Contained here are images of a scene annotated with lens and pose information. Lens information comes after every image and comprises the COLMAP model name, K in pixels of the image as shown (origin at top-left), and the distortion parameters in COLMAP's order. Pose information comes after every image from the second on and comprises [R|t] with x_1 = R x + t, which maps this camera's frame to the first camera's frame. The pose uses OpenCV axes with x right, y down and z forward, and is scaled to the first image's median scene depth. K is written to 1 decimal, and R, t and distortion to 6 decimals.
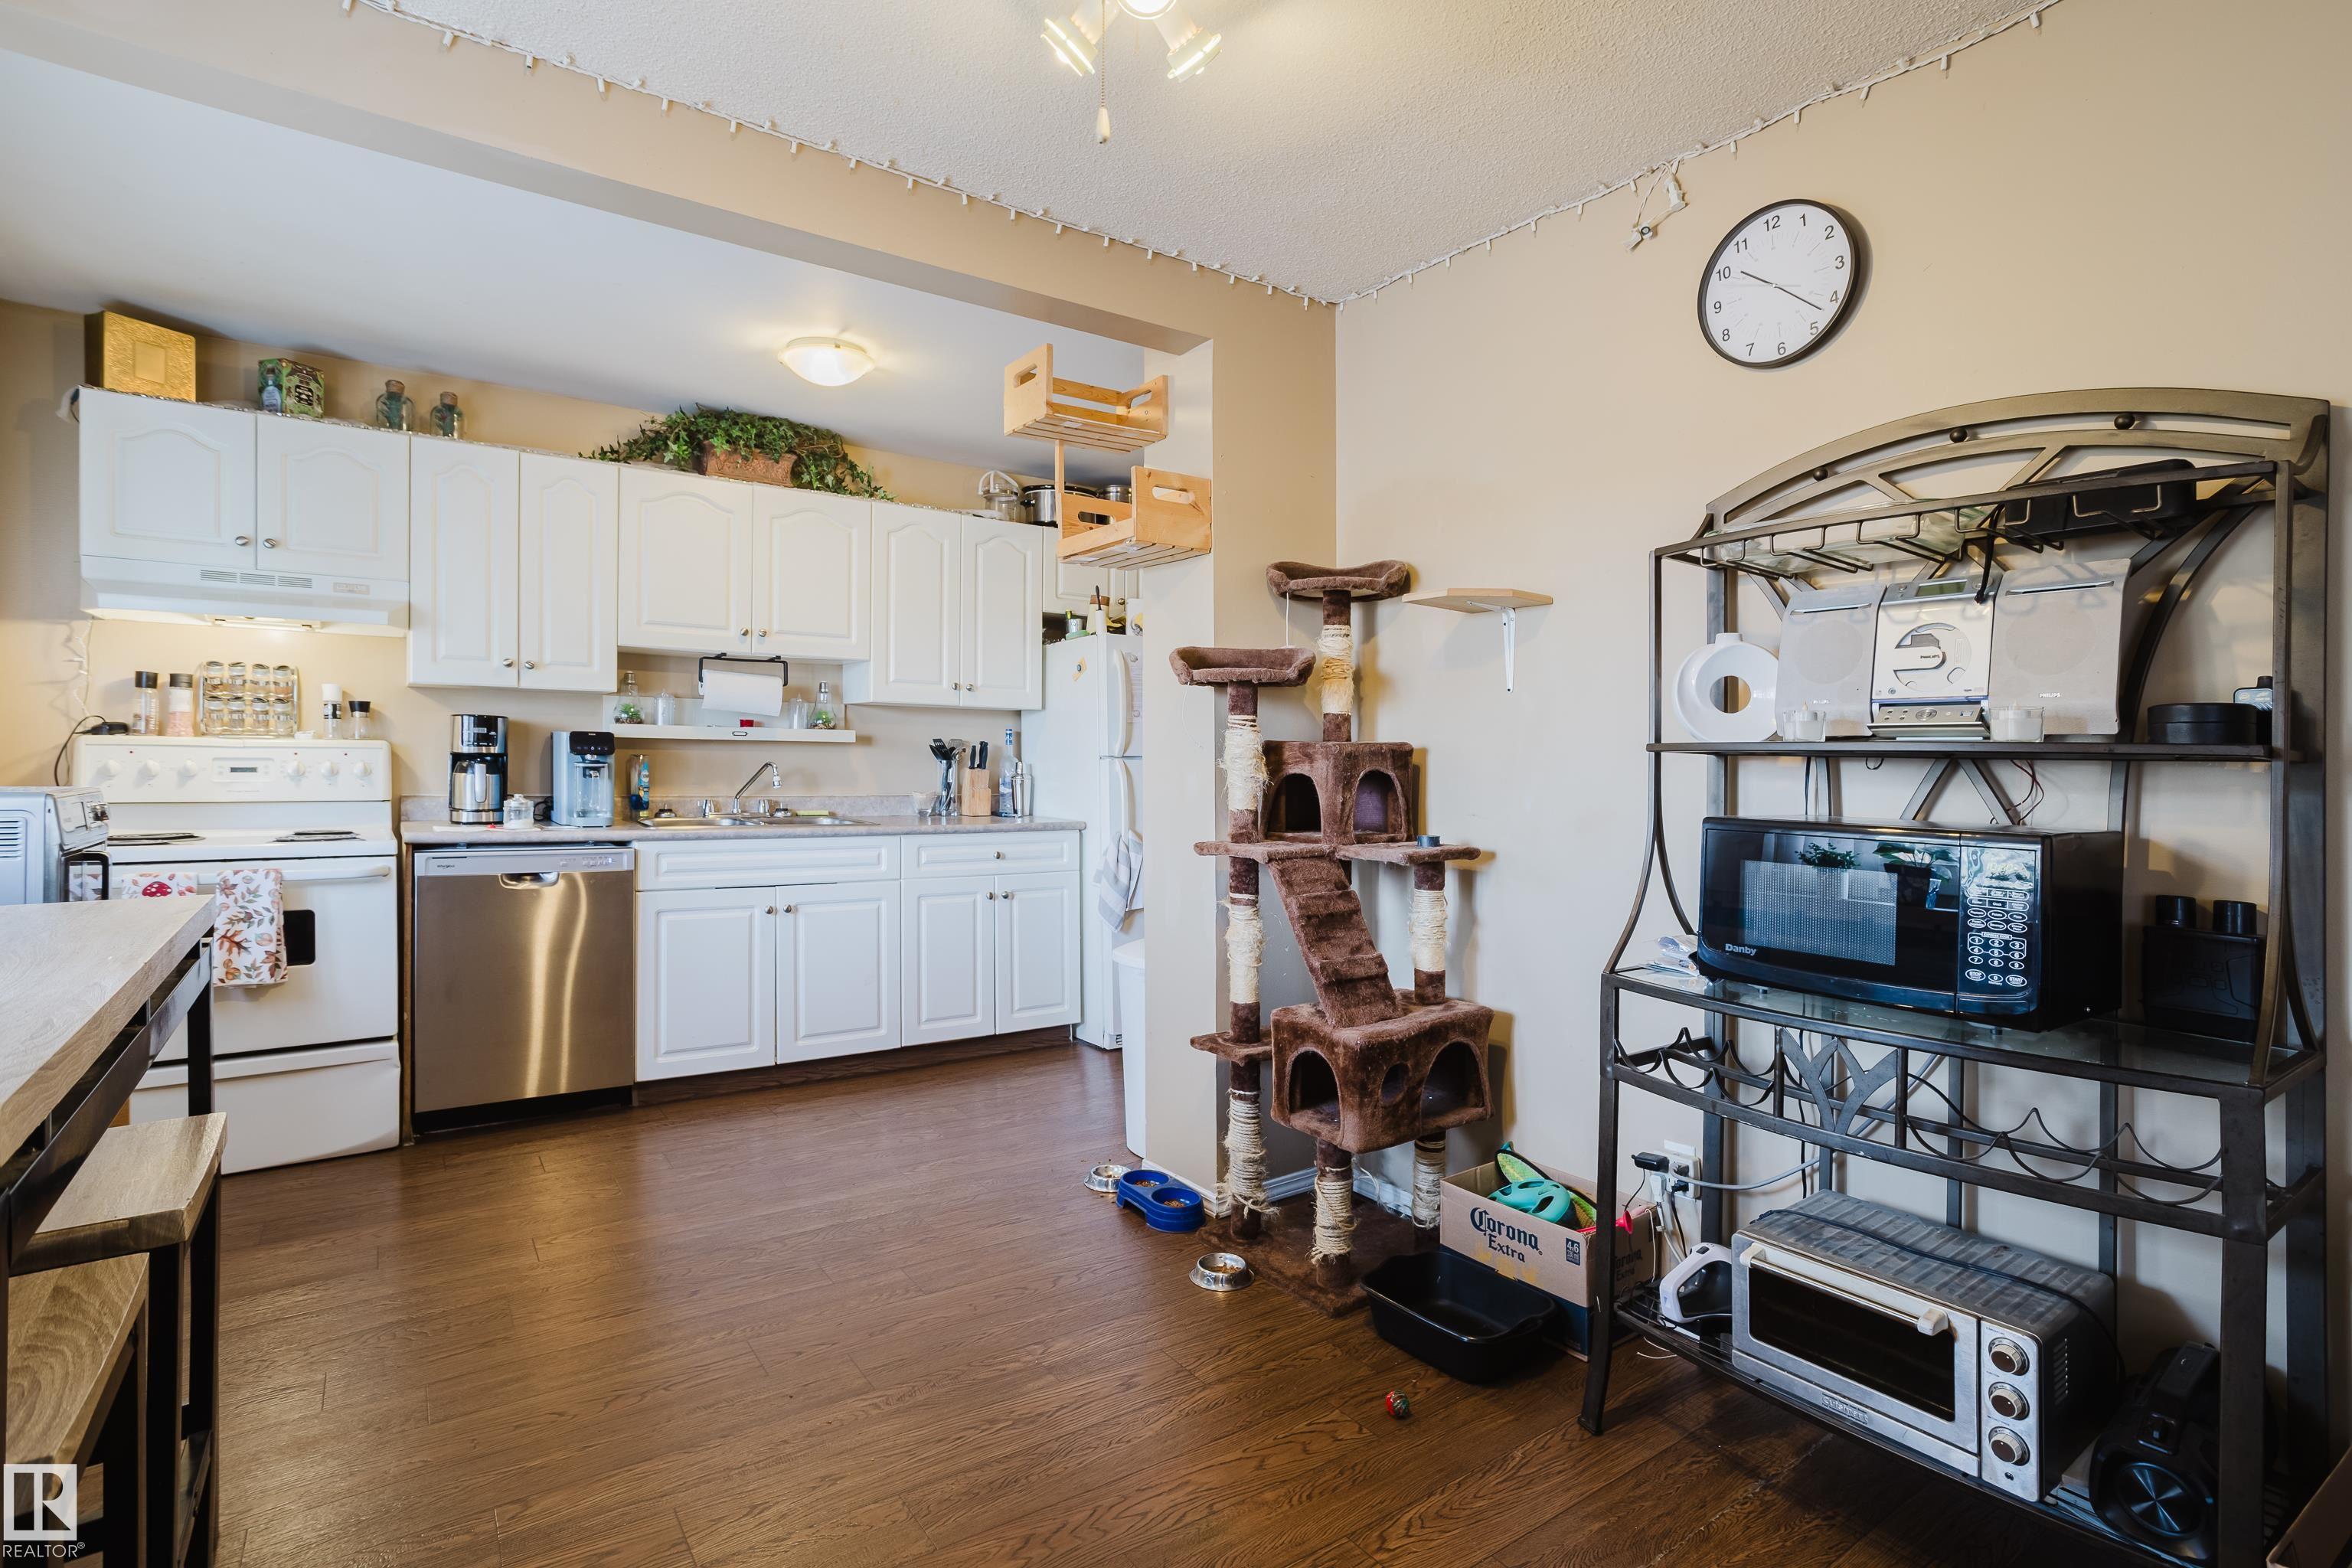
lens RADIAL K [[1131.6, 0, 1171.0], [0, 1131.6, 755.0], [0, 0, 1]] dist [-0.041758, 0.020957]
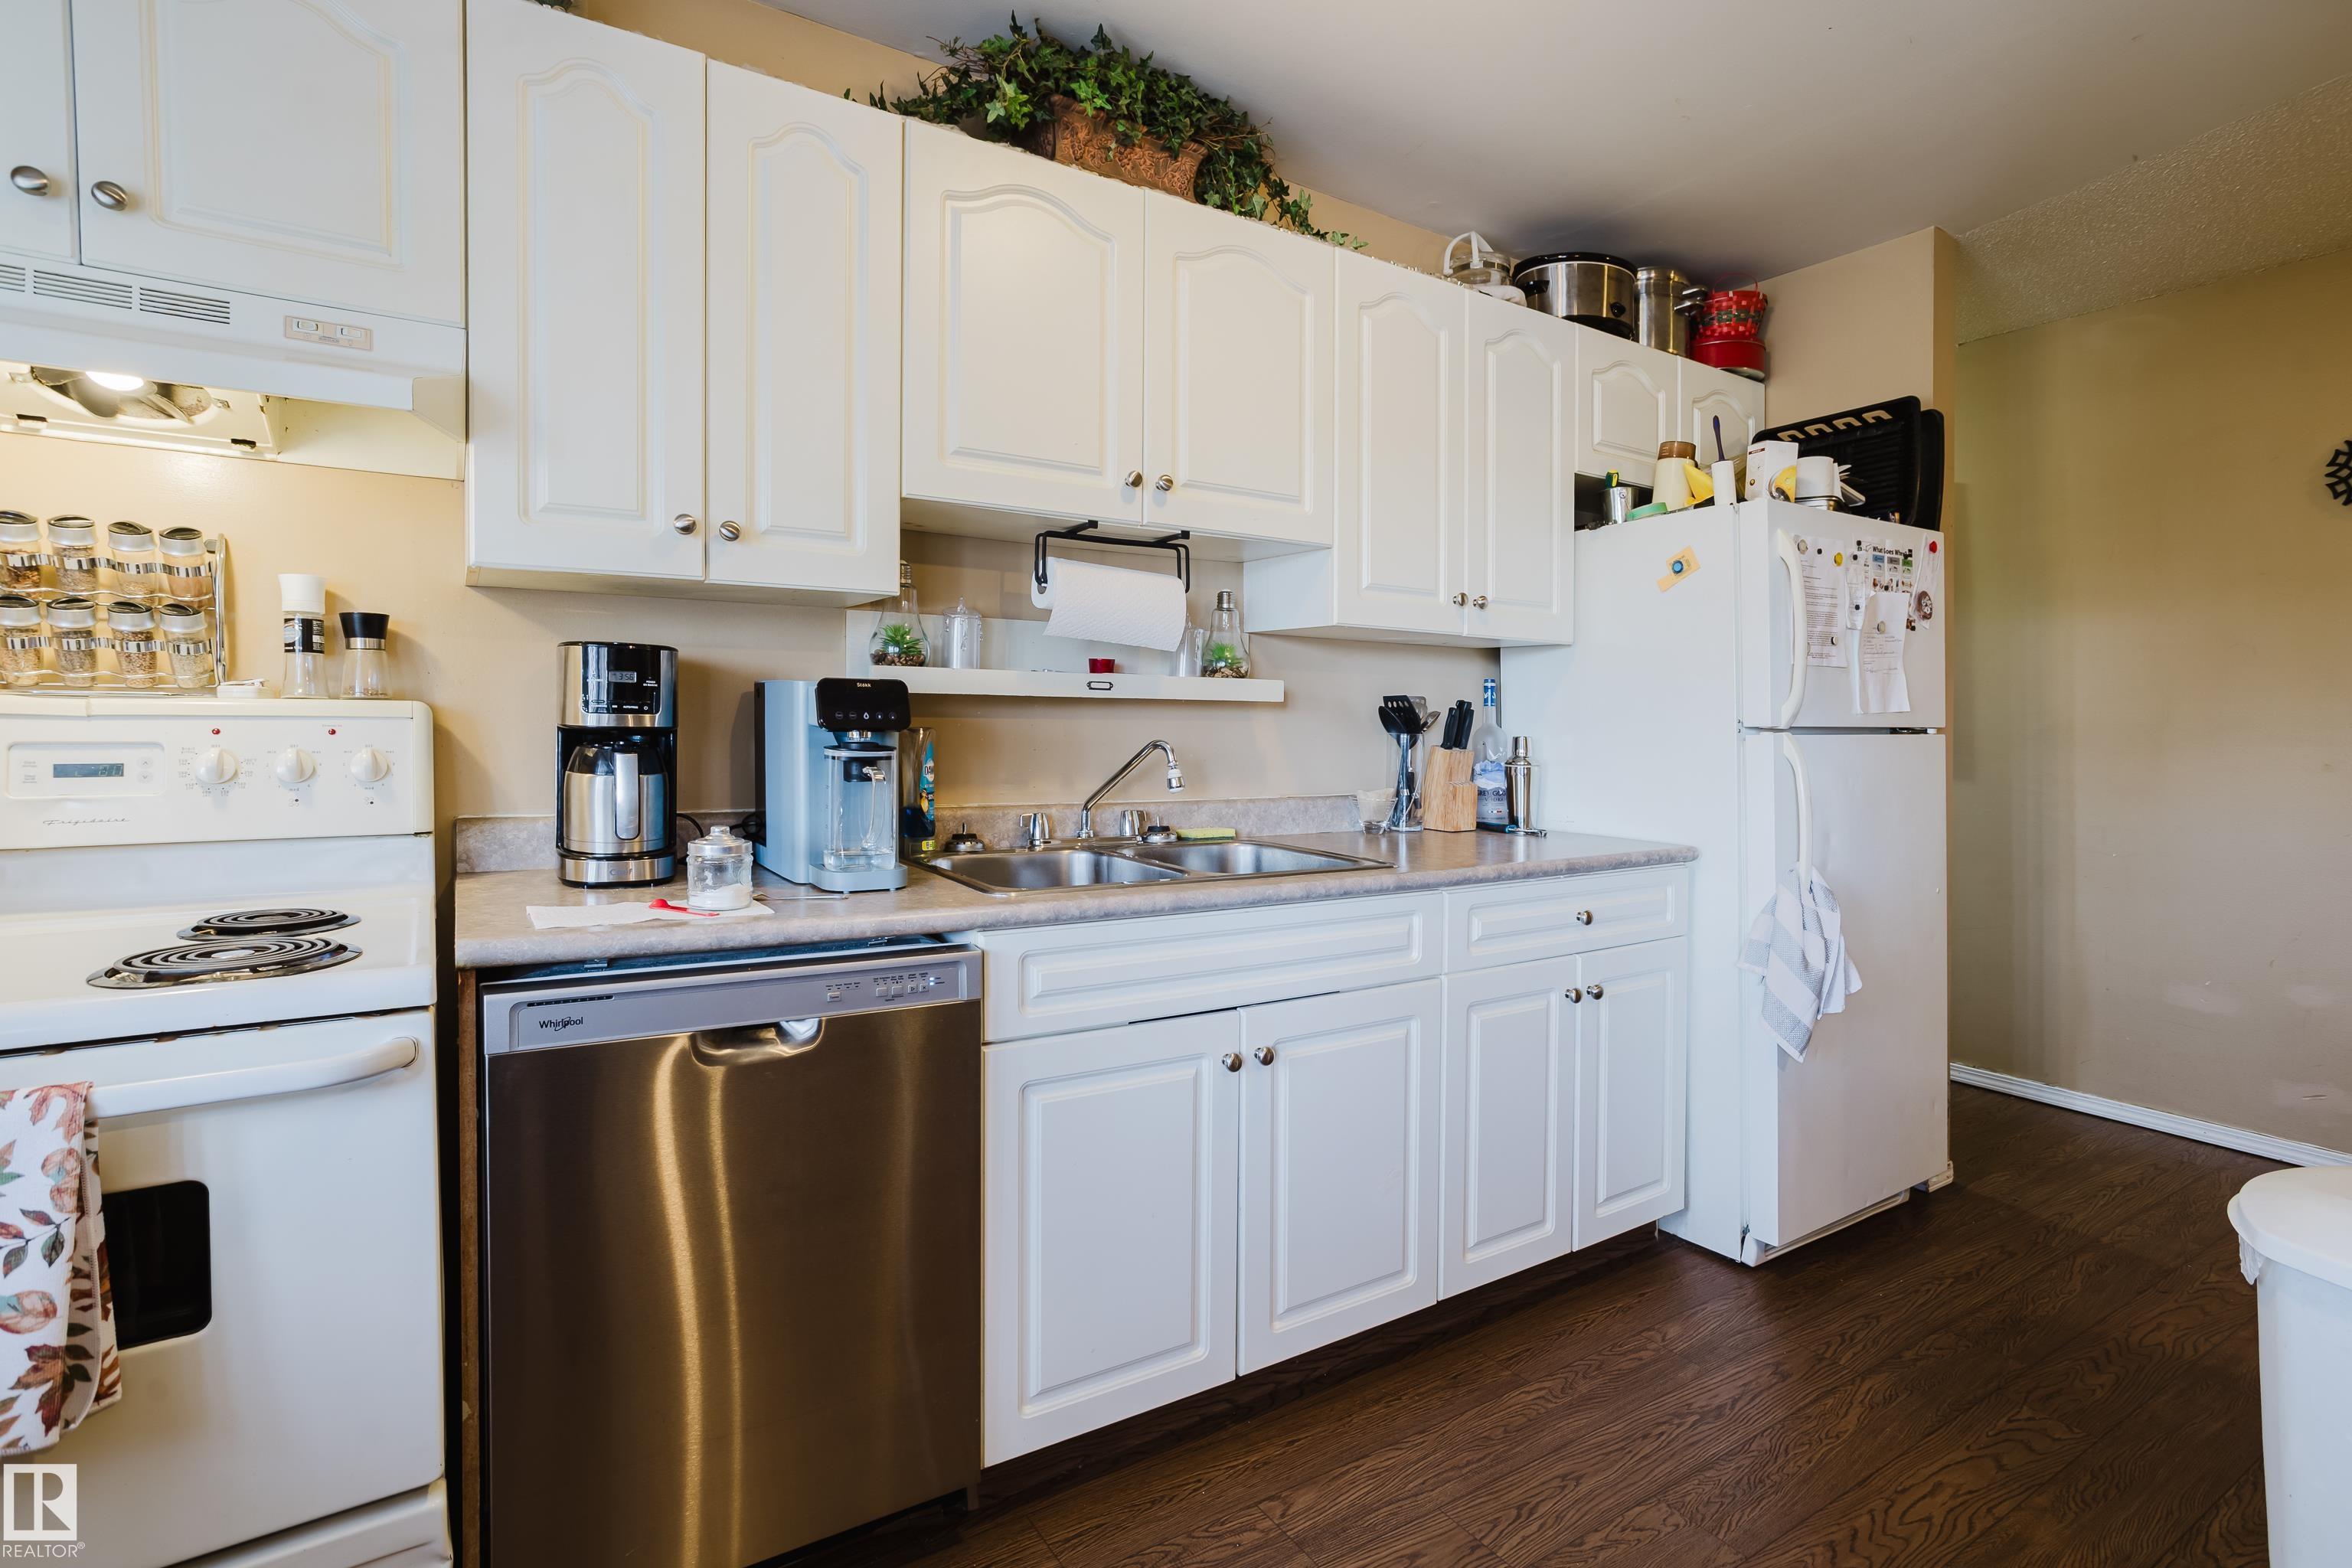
lens RADIAL K [[1119.9, 0, 1180.0], [0, 1119.9, 732.2], [0, 0, 1]] dist [-0.055305, 0.024303]
pose [[0.999165, -0.000588, -0.040856, -0.372883], [0.001239, 0.999873, 0.015916, -0.006821], [0.040842, -0.015953, 0.999038, 0.559457]]
